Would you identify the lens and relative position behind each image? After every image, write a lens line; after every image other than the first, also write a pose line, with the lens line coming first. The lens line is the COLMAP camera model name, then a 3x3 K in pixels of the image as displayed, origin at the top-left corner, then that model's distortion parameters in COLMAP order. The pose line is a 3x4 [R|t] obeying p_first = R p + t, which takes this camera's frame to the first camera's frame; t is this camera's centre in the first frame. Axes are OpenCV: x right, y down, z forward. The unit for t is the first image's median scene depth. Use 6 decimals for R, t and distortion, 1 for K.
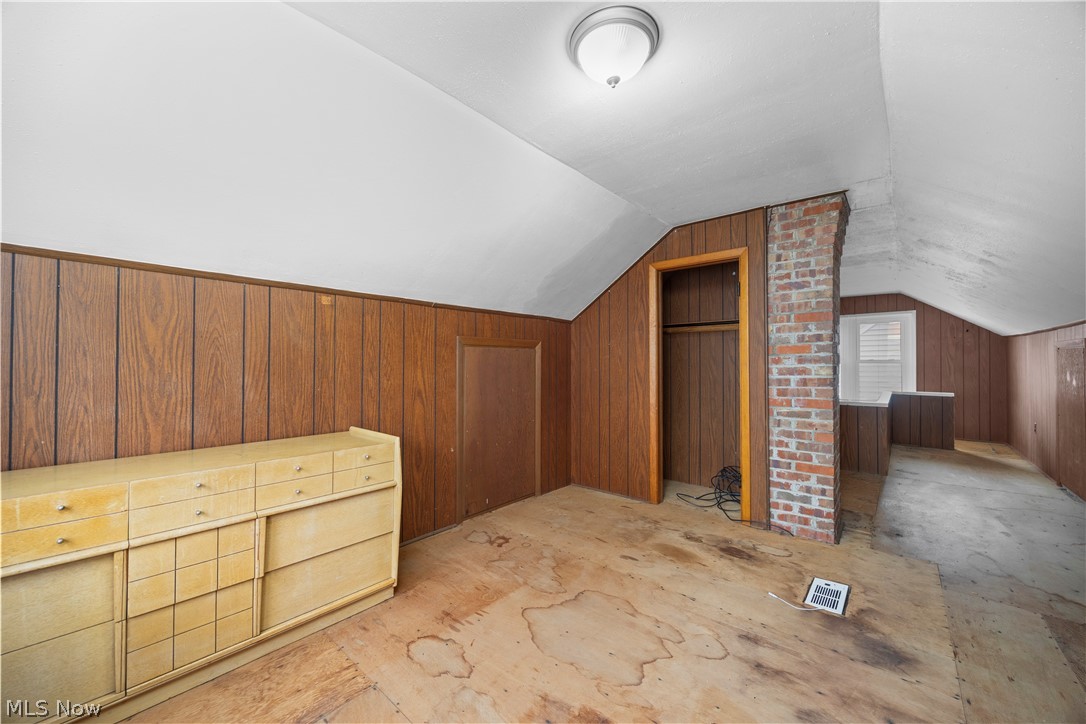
lens RADIAL K [[423.7, 0, 533.5], [0, 423.7, 359.9], [0, 0, 1]] dist [-0.001197, -0.000503]
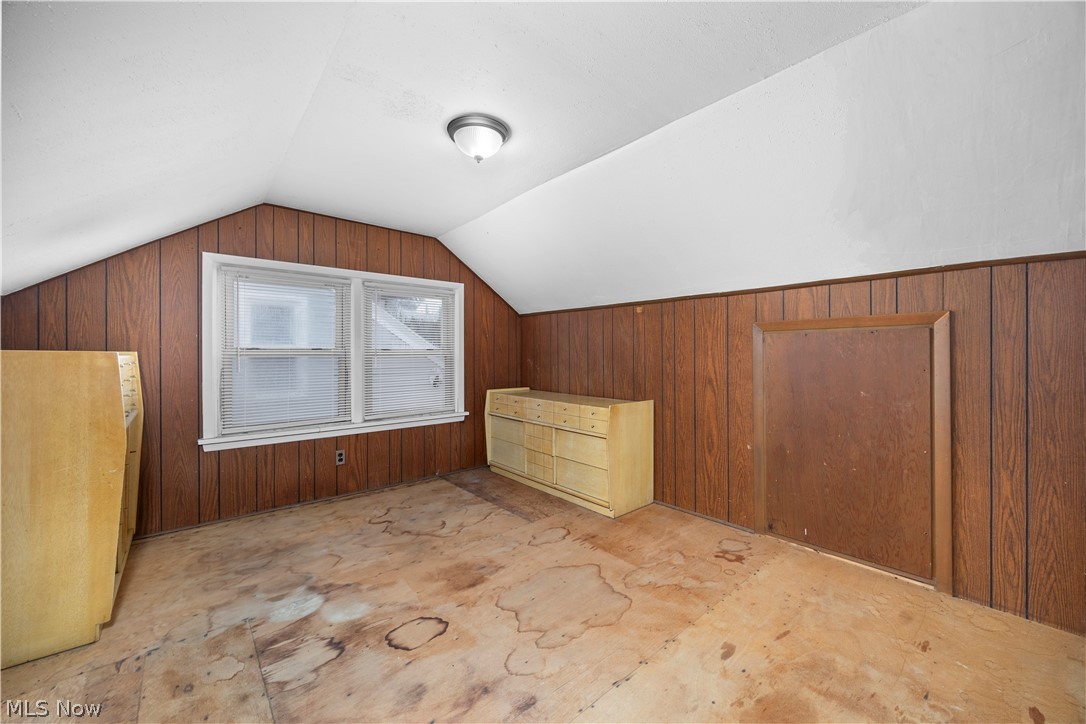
lens RADIAL K [[423.7, 0, 546.5], [0, 423.7, 354.7], [0, 0, 1]] dist [-0.001197, -0.000503]
pose [[-0.148162, 0.005518, -0.988948, 0.906336], [0.012675, 0.999913, 0.003680, 0.003794], [0.988882, -0.011990, -0.148219, 0.821521]]
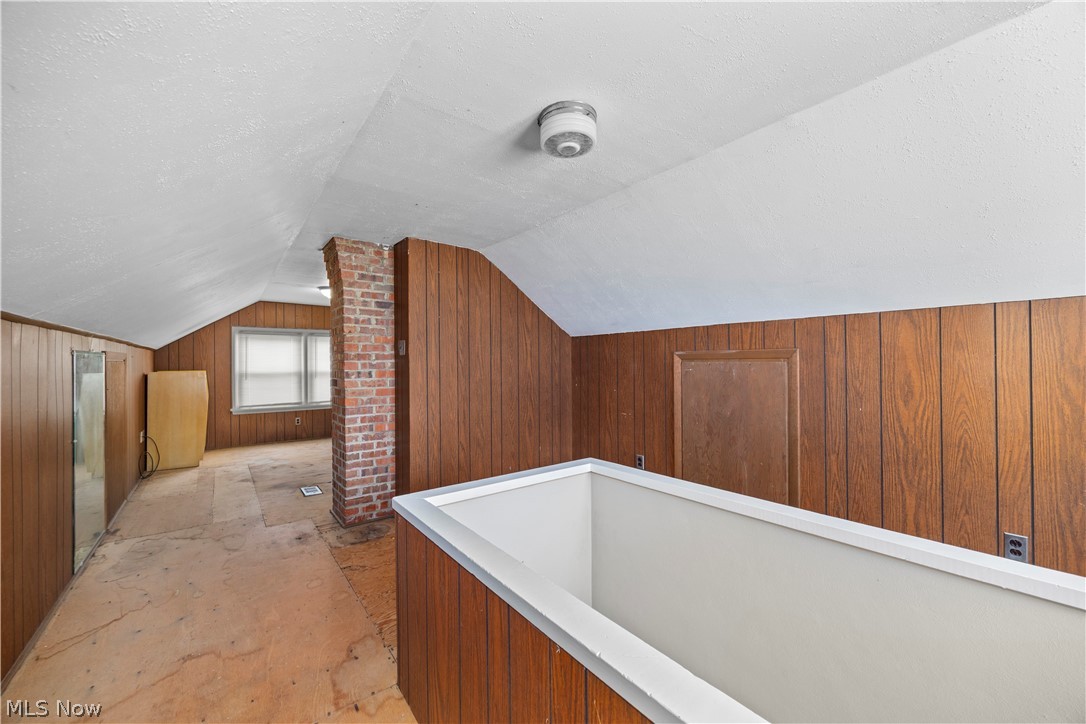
lens RADIAL K [[423.7, 0, 548.3], [0, 423.7, 362.4], [0, 0, 1]] dist [-0.001197, -0.000503]
pose [[-0.181133, -0.005559, -0.983443, 2.021857], [0.024490, 0.999648, -0.010161, 0.012303], [0.983154, -0.025925, -0.180933, 2.010589]]
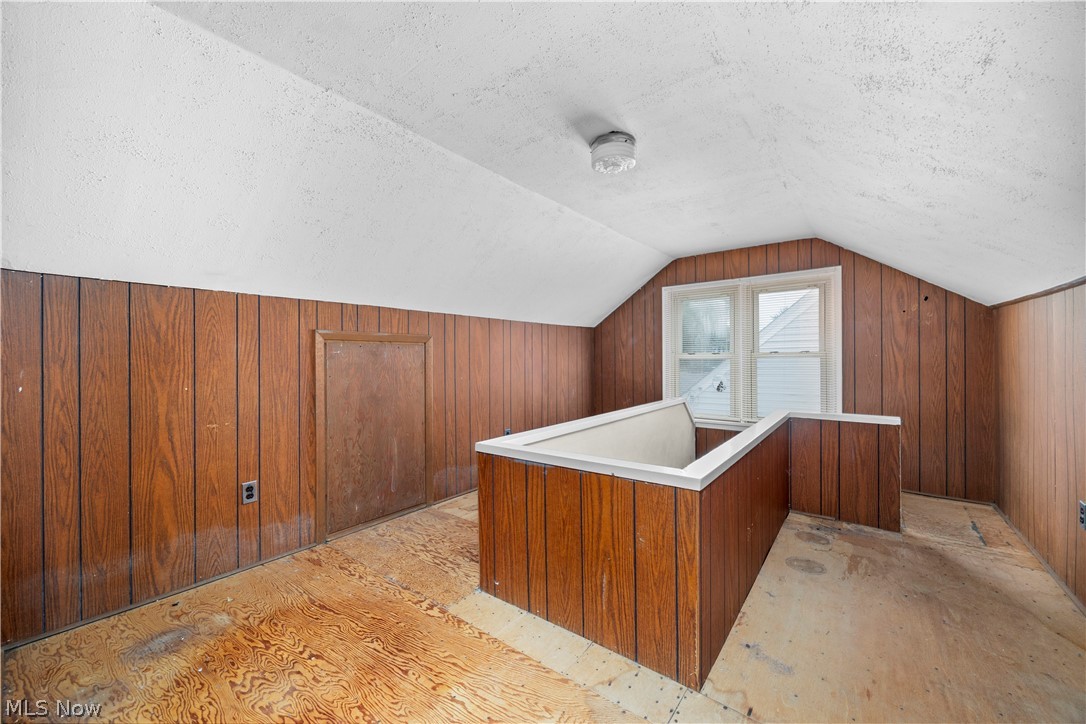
lens RADIAL K [[423.7, 0, 542.3], [0, 423.7, 356.8], [0, 0, 1]] dist [-0.001197, -0.000503]
pose [[0.997725, -0.005067, 0.067222, -4.173071], [0.003815, 0.999817, 0.018745, 0.107267], [-0.067305, -0.018446, 0.997562, -4.622915]]
